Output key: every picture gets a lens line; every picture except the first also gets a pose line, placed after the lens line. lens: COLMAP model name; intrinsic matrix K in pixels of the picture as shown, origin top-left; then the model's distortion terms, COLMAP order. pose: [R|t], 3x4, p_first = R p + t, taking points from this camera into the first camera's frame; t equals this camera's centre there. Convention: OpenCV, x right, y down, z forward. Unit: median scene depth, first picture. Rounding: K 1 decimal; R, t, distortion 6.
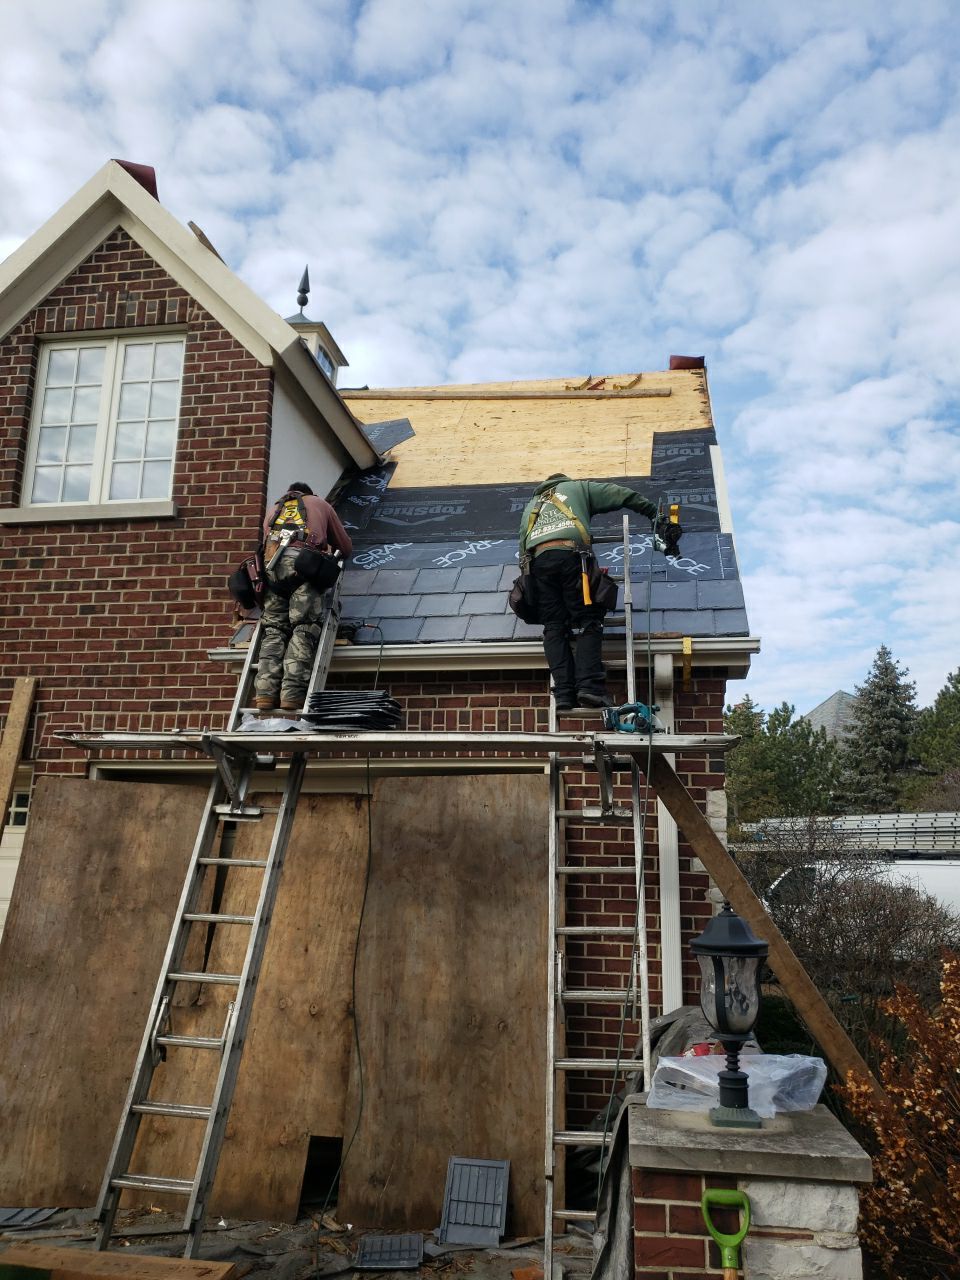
lens RADIAL K [[980.3, 0, 480.0], [0, 980.3, 640.0], [0, 0, 1]] dist [0.074180, -0.117757]
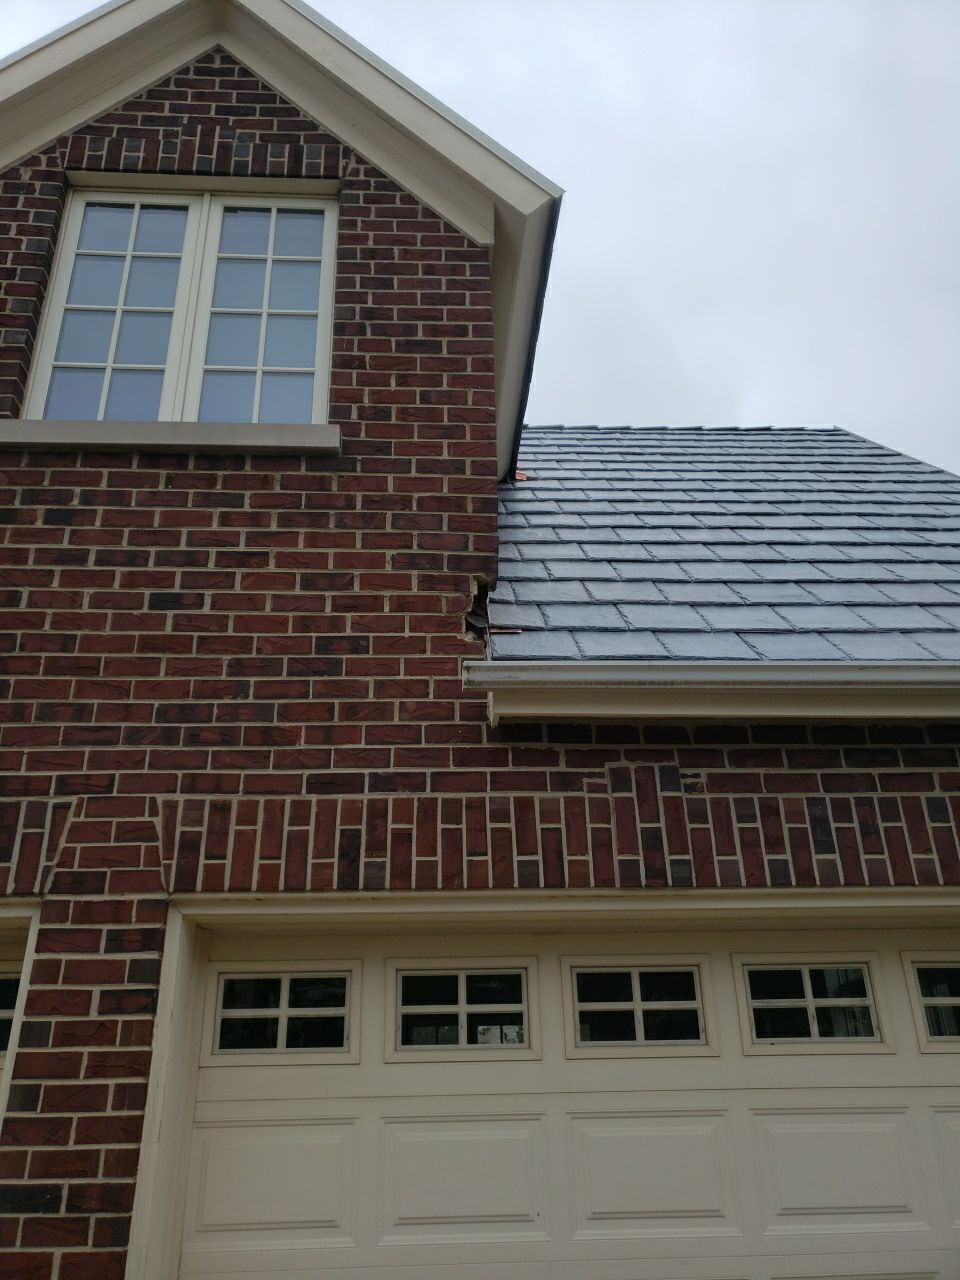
lens RADIAL K [[980.3, 0, 480.0], [0, 980.3, 640.0], [0, 0, 1]] dist [0.074180, -0.117757]
pose [[0.974953, 0.058074, 0.214694, -0.347321], [-0.013474, 0.978958, -0.203615, 0.093018], [-0.222001, 0.195623, 0.955221, 0.473389]]
